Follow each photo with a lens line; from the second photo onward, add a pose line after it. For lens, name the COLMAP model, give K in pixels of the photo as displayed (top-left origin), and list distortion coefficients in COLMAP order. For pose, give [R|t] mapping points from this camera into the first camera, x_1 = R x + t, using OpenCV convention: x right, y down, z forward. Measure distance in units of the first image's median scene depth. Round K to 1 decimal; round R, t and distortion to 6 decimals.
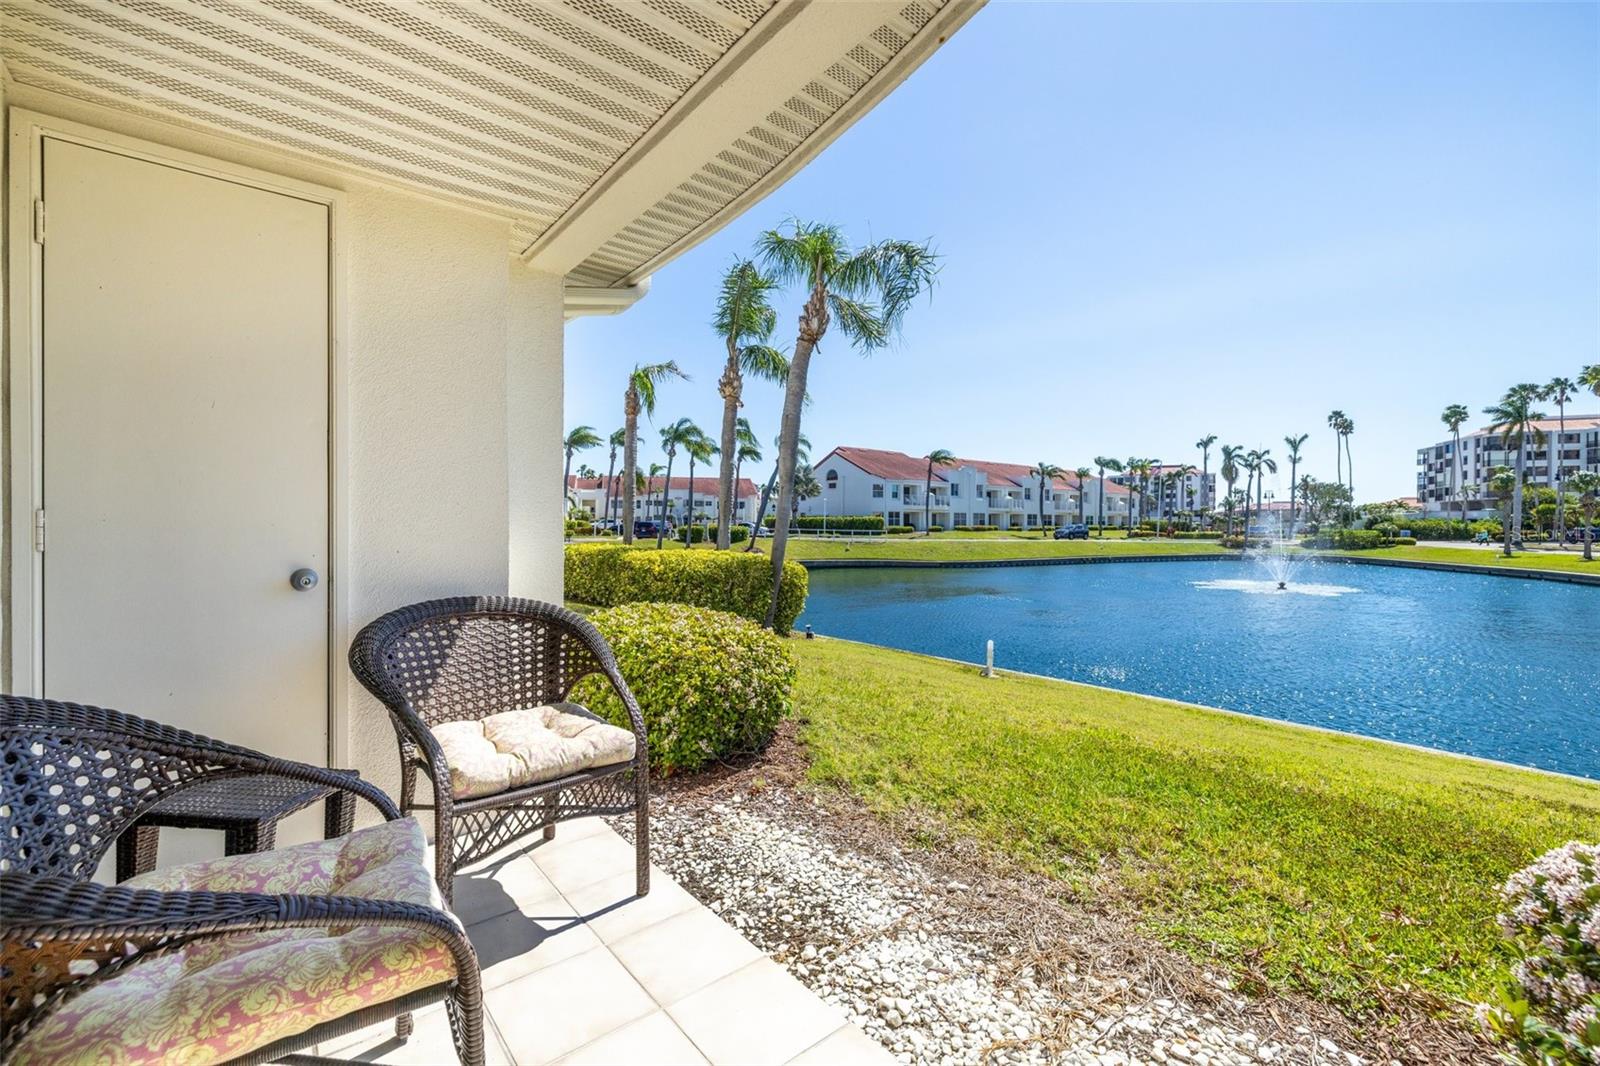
lens RADIAL K [[674.9, 0, 797.7], [0, 674.9, 526.5], [0, 0, 1]] dist [-0.000514, 0.000097]
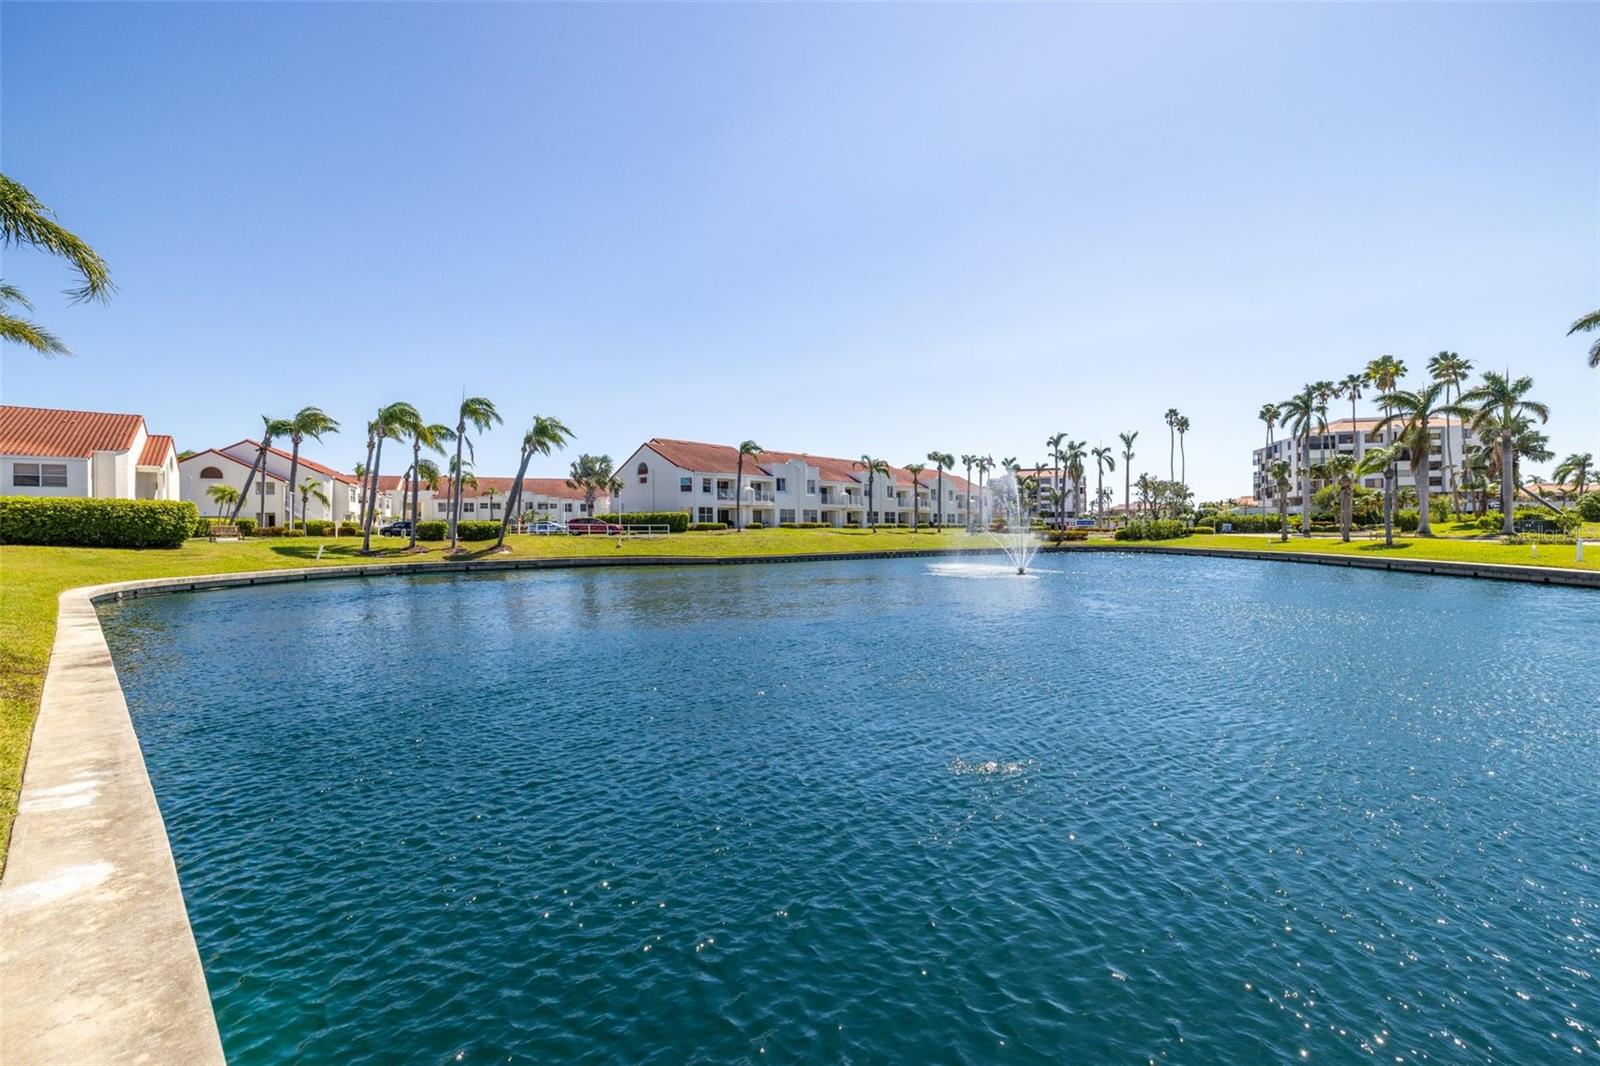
lens RADIAL K [[664.2, 0, 801.4], [0, 664.2, 537.1], [0, 0, 1]] dist [-0.010369, 0.000050]
pose [[0.994532, -0.012586, 0.103669, 0.162866], [0.012504, 0.999921, 0.001448, 0.018045], [-0.103679, -0.000144, 0.994611, 0.065187]]
